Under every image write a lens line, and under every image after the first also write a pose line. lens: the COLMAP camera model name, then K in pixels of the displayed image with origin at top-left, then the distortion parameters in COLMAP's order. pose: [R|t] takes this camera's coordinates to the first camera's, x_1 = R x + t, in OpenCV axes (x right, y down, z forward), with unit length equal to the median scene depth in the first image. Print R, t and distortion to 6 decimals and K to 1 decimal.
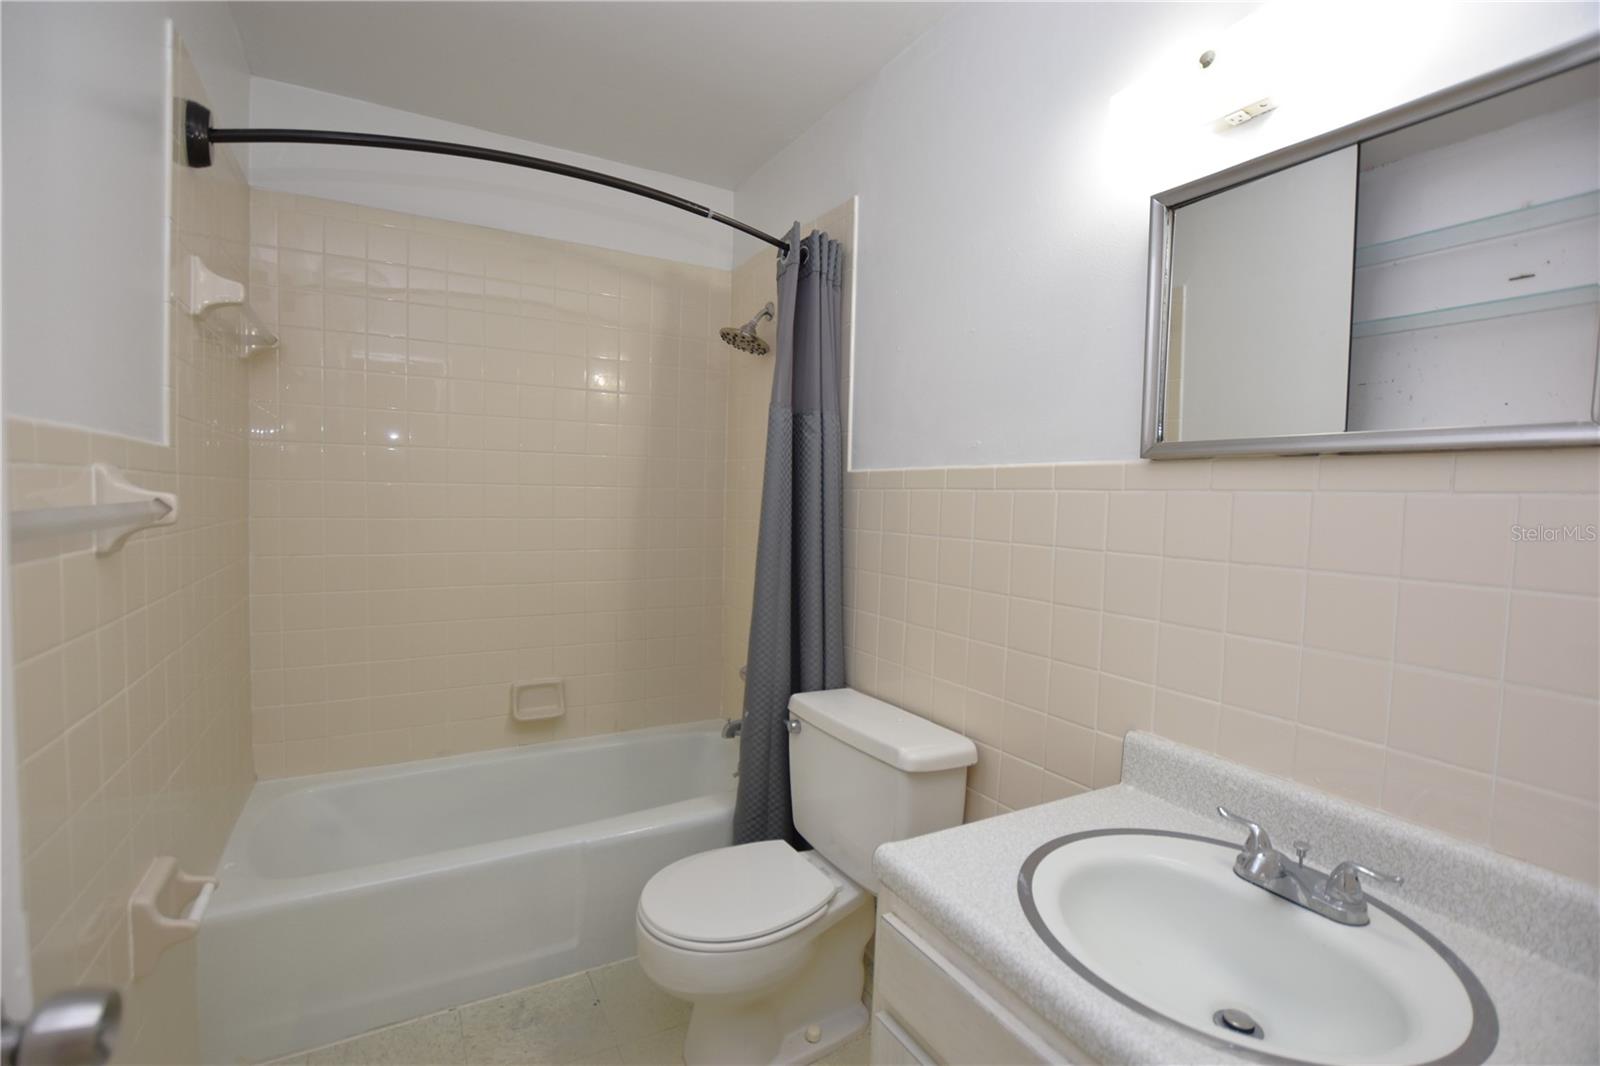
lens RADIAL K [[716.0, 0, 790.2], [0, 716.0, 532.3], [0, 0, 1]] dist [-0.029971, 0.004904]
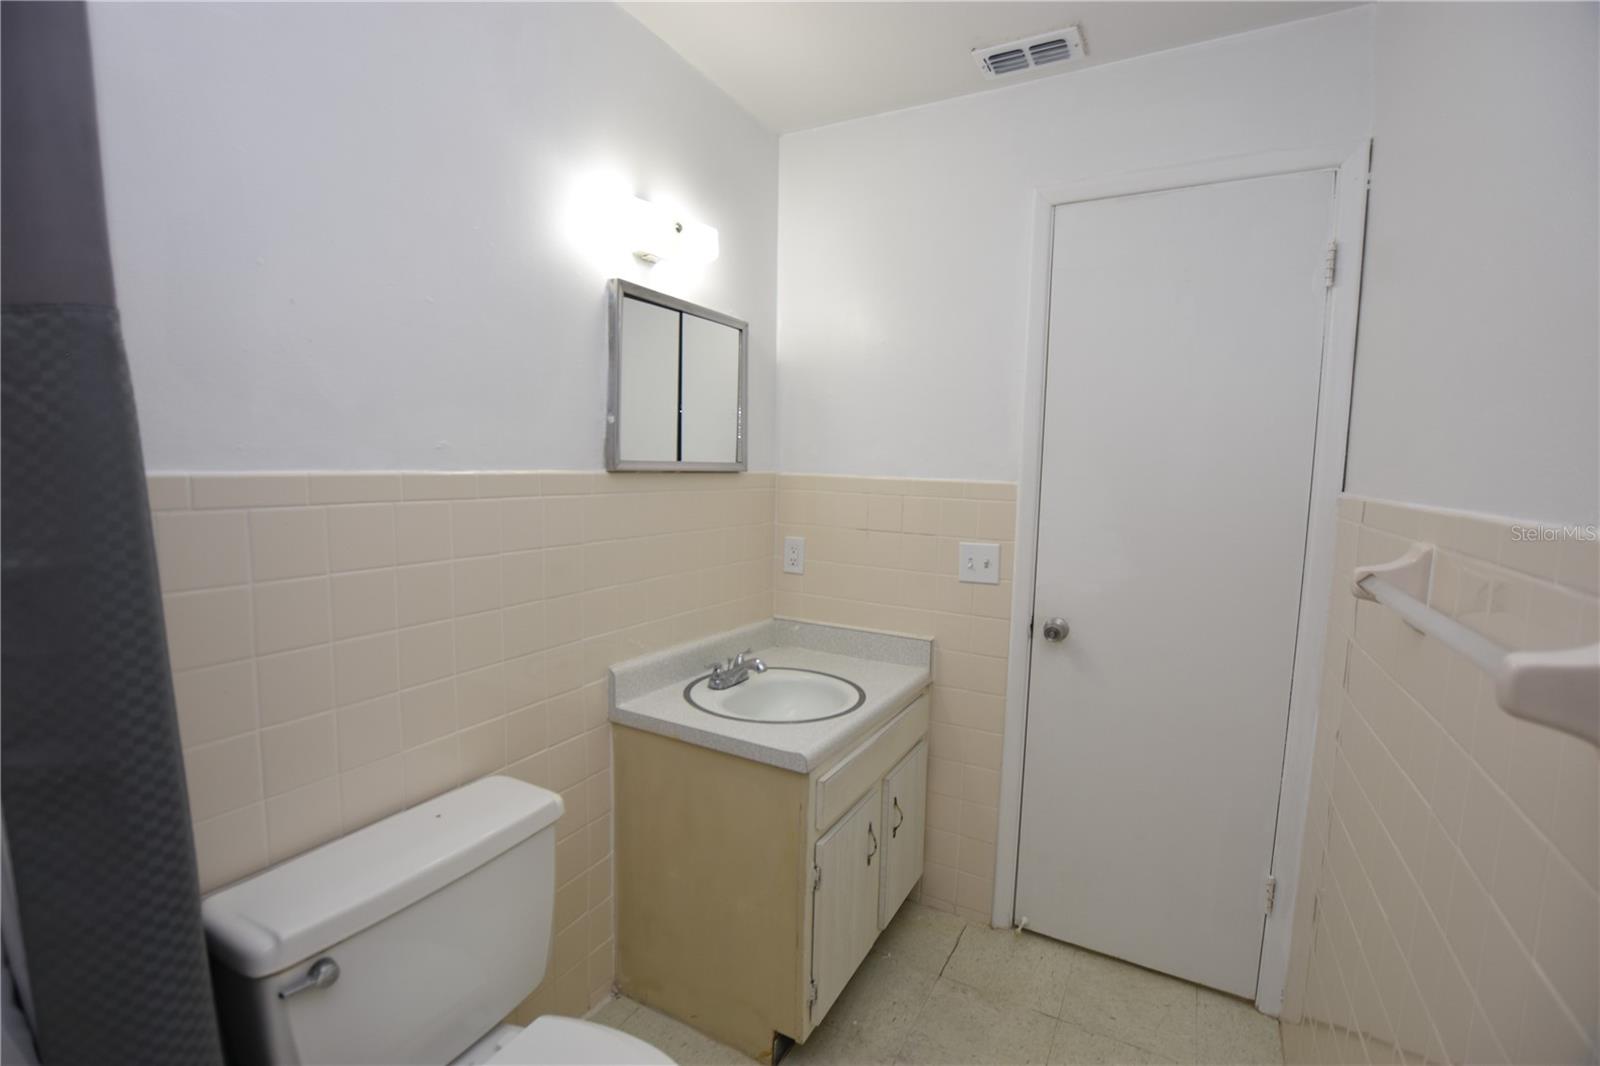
lens RADIAL K [[716.0, 0, 790.2], [0, 716.0, 532.3], [0, 0, 1]] dist [-0.029971, 0.004904]
pose [[-0.516241, -0.121841, 0.847732, -0.904402], [0.003074, 0.989559, 0.144098, -0.193844], [-0.856438, 0.076995, -0.510476, 1.491366]]
